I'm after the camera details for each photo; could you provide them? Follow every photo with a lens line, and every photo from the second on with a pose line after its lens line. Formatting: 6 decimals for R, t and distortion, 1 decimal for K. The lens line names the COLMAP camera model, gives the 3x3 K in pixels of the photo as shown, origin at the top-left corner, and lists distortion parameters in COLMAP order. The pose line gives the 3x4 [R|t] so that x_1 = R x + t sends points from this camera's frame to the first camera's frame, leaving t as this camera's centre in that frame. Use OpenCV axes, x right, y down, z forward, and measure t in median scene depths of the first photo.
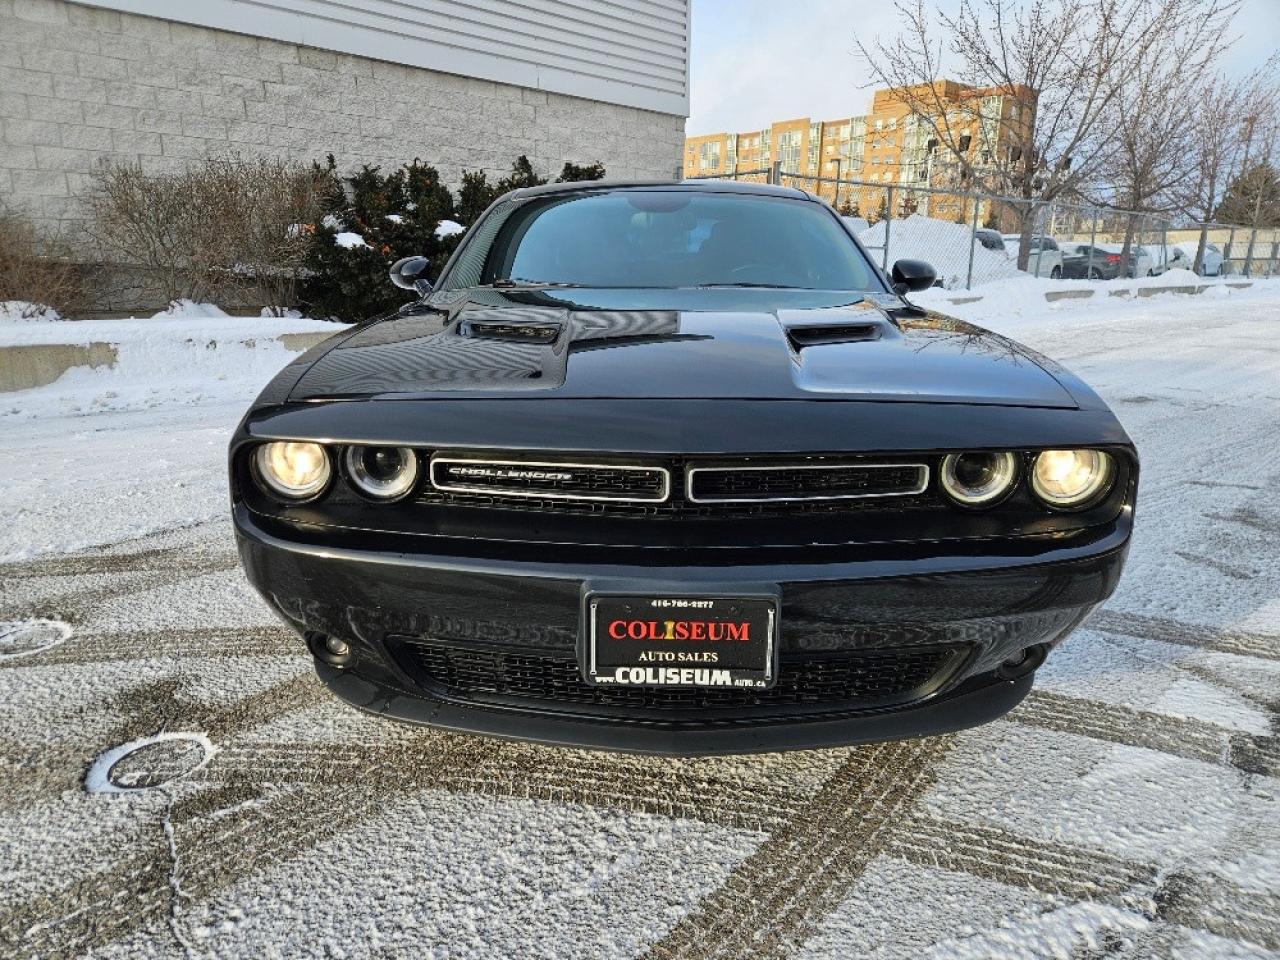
lens RADIAL K [[860.0, 0, 620.6], [0, 860.0, 474.0], [0, 0, 1]] dist [0.036381, -0.014925]
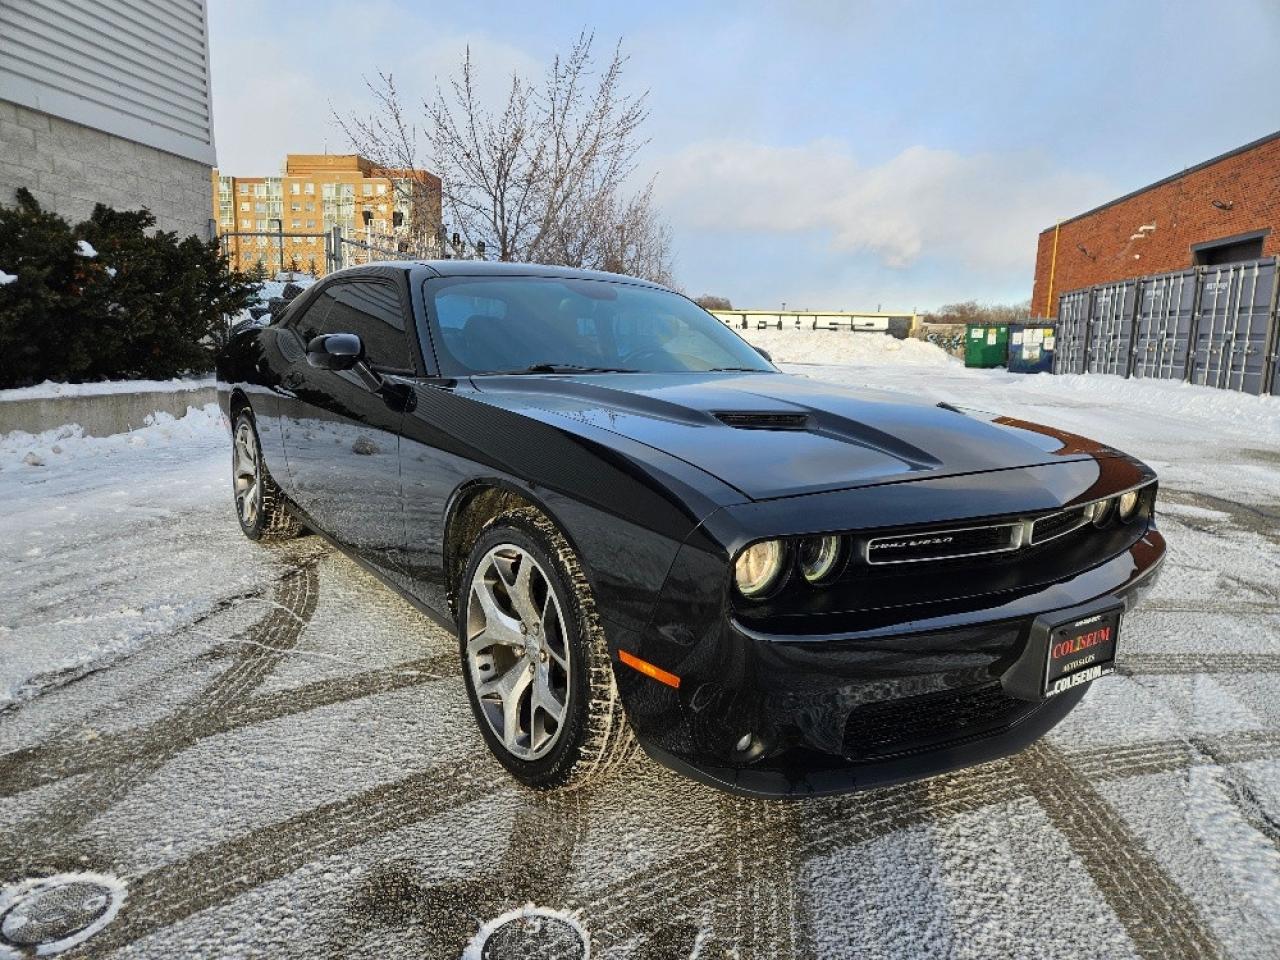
lens RADIAL K [[860.0, 0, 630.7], [0, 860.0, 483.0], [0, 0, 1]] dist [0.036381, -0.014925]
pose [[0.791282, -0.083221, 0.605761, -0.758315], [0.118848, 0.992733, -0.018862, -0.070552], [-0.599790, 0.086919, 0.795423, 0.200922]]
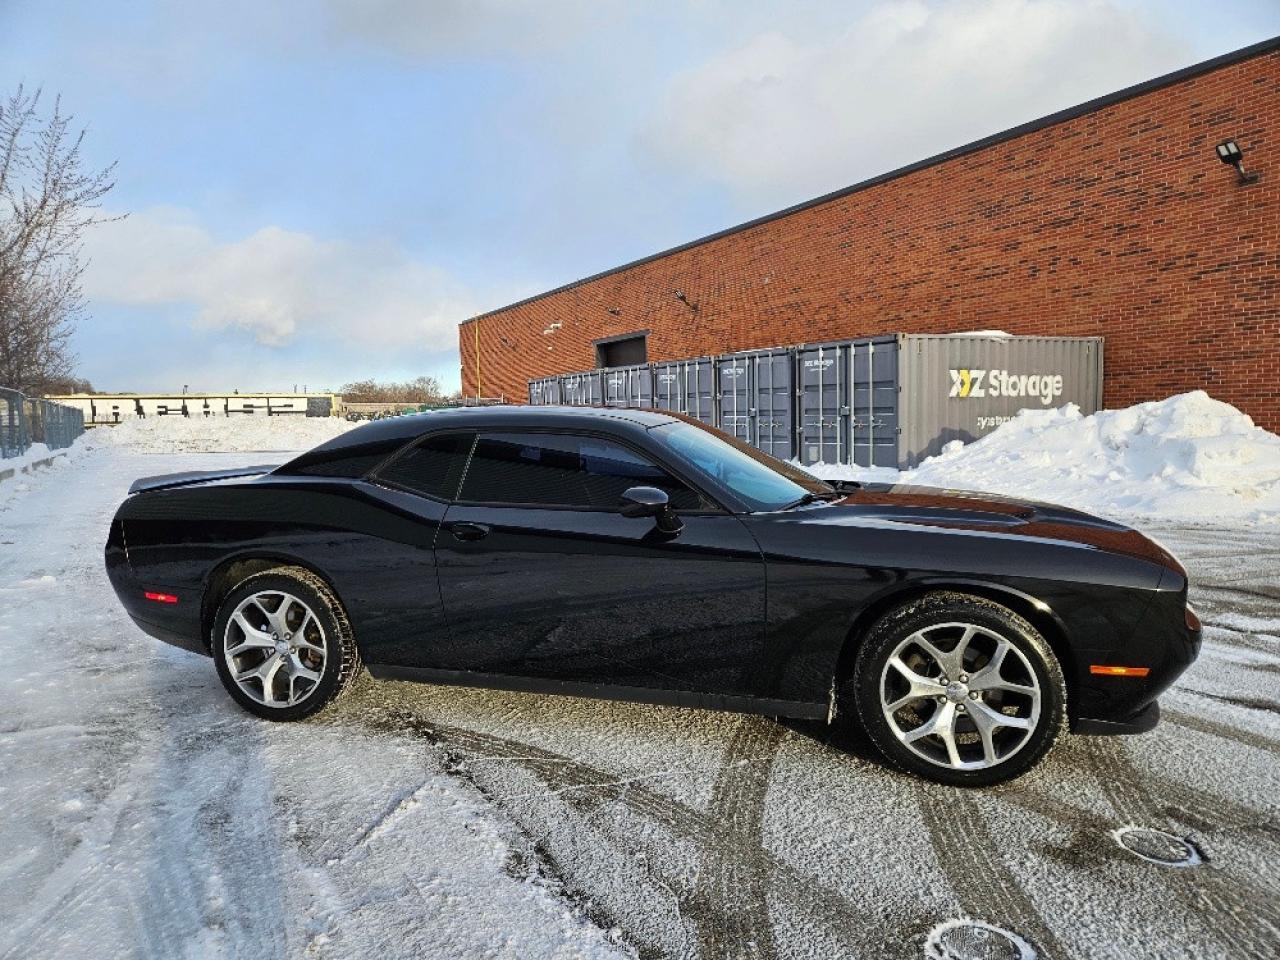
lens RADIAL K [[860.0, 0, 628.5], [0, 860.0, 485.6], [0, 0, 1]] dist [0.036381, -0.014925]
pose [[0.237709, -0.086602, 0.967468, -1.677259], [0.249648, 0.968006, 0.025311, -0.392344], [-0.938707, 0.235510, 0.251723, 1.071706]]
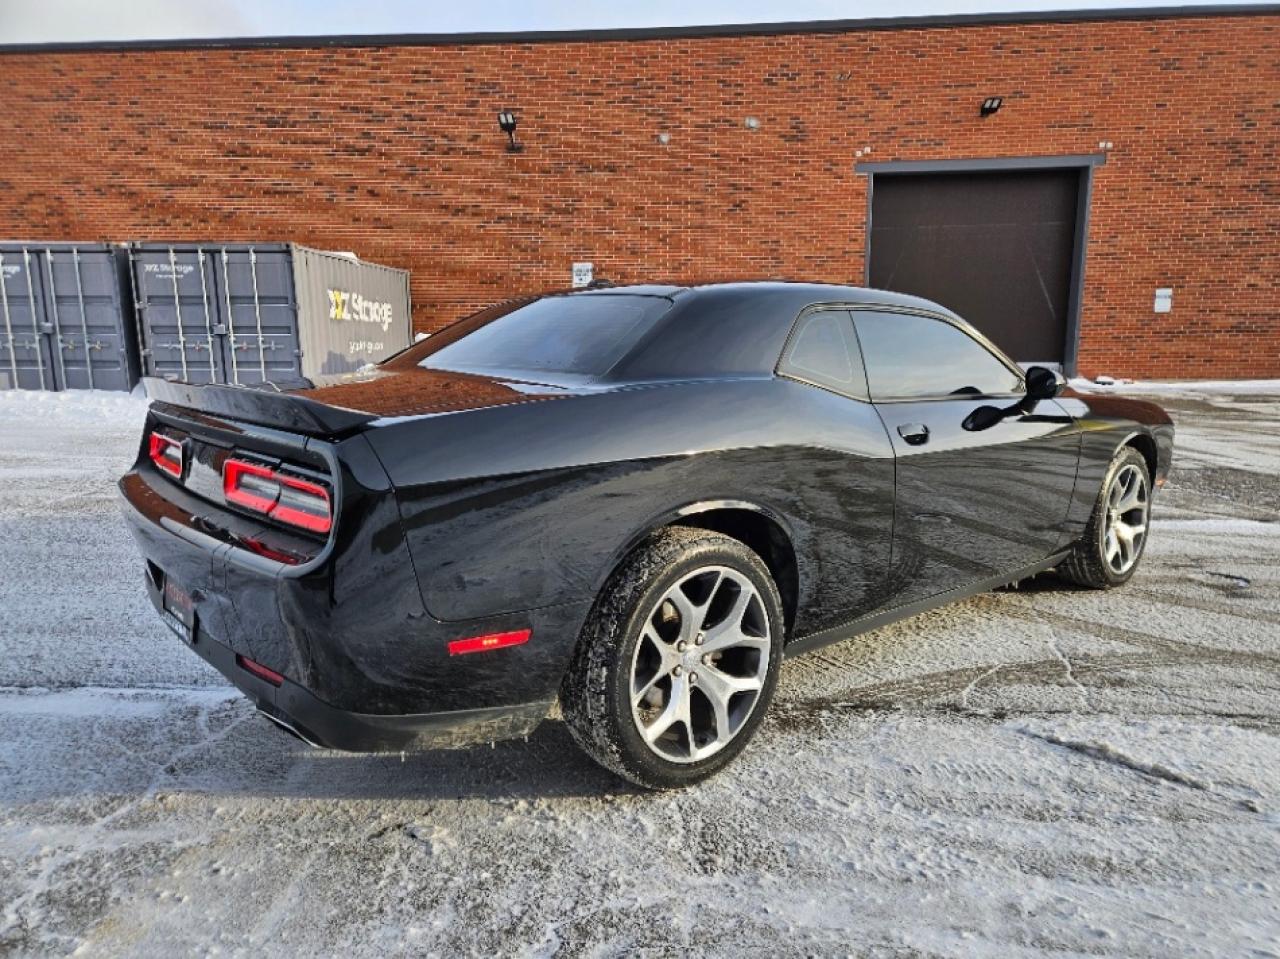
lens RADIAL K [[860.0, 0, 650.7], [0, 860.0, 481.9], [0, 0, 1]] dist [0.036381, -0.014925]
pose [[-0.688032, -0.117949, 0.716031, -0.909414], [0.170616, 0.932751, 0.317594, -0.725136], [-0.705338, 0.340681, -0.621638, 2.752580]]
